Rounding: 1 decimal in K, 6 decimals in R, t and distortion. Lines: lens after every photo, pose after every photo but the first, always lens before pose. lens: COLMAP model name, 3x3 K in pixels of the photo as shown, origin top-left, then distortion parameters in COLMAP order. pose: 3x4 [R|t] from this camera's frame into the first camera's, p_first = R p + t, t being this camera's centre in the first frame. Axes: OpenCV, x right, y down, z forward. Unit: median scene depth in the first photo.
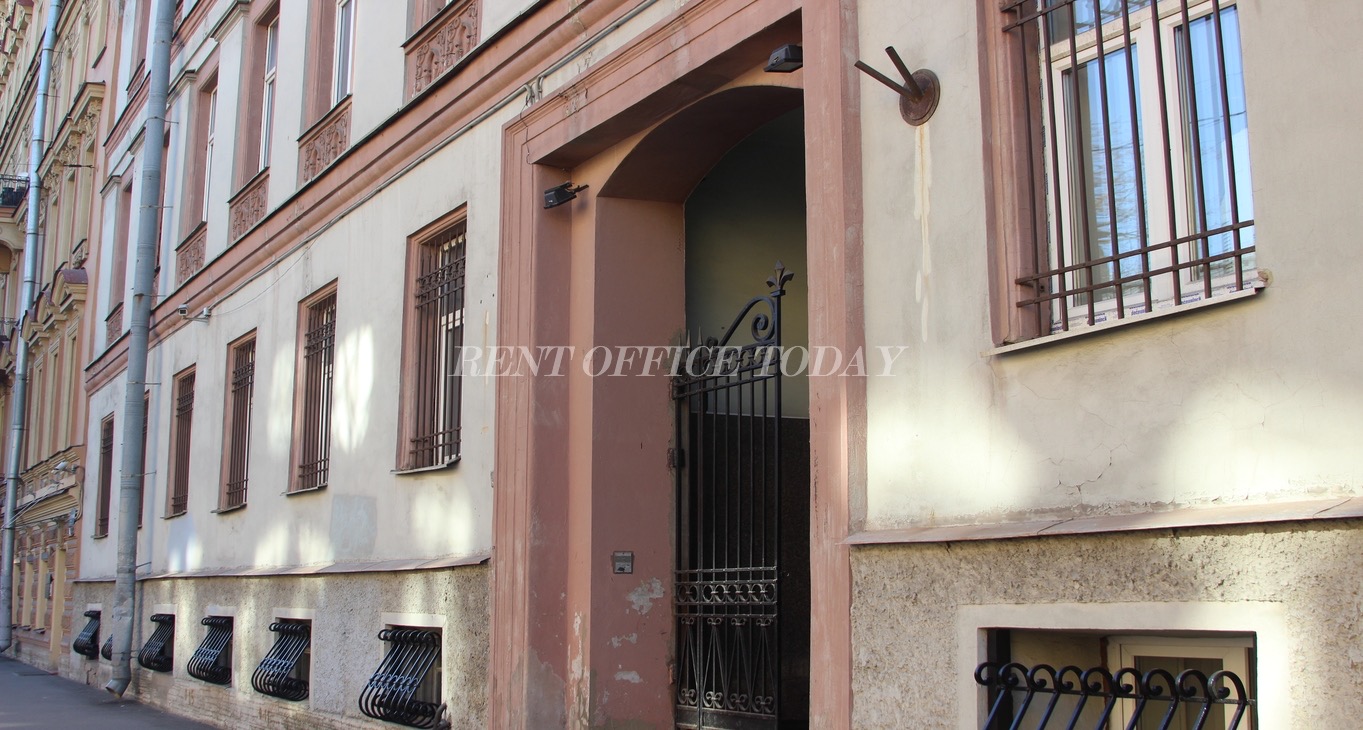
lens RADIAL K [[1565.2, 0, 681.5], [0, 1565.2, 365.0], [0, 0, 1]] dist [-0.134252, 0.134269]
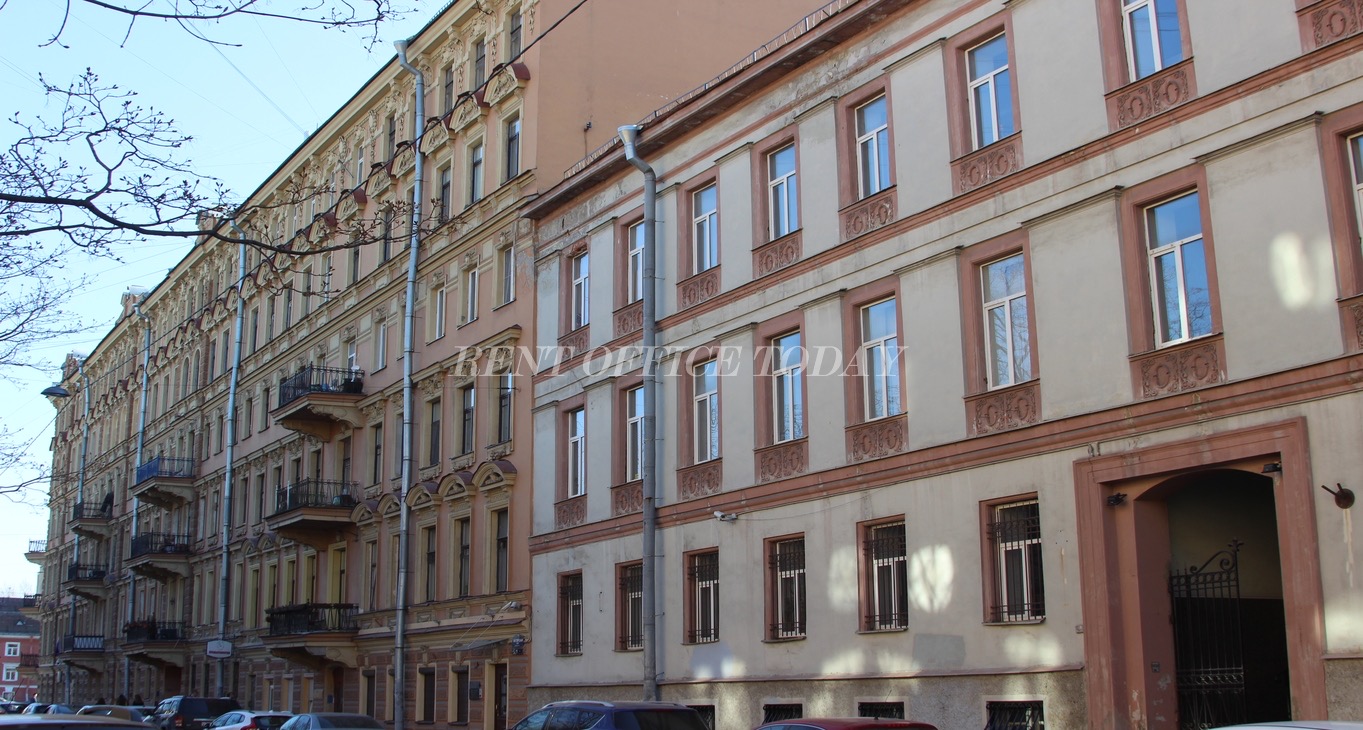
lens RADIAL K [[1565.2, 0, 681.5], [0, 1565.2, 365.0], [0, 0, 1]] dist [-0.134252, 0.134269]
pose [[0.999515, -0.001142, 0.031116, -0.778211], [0.003137, 0.997935, -0.064159, -0.164683], [-0.030978, 0.064225, 0.997454, -1.198393]]
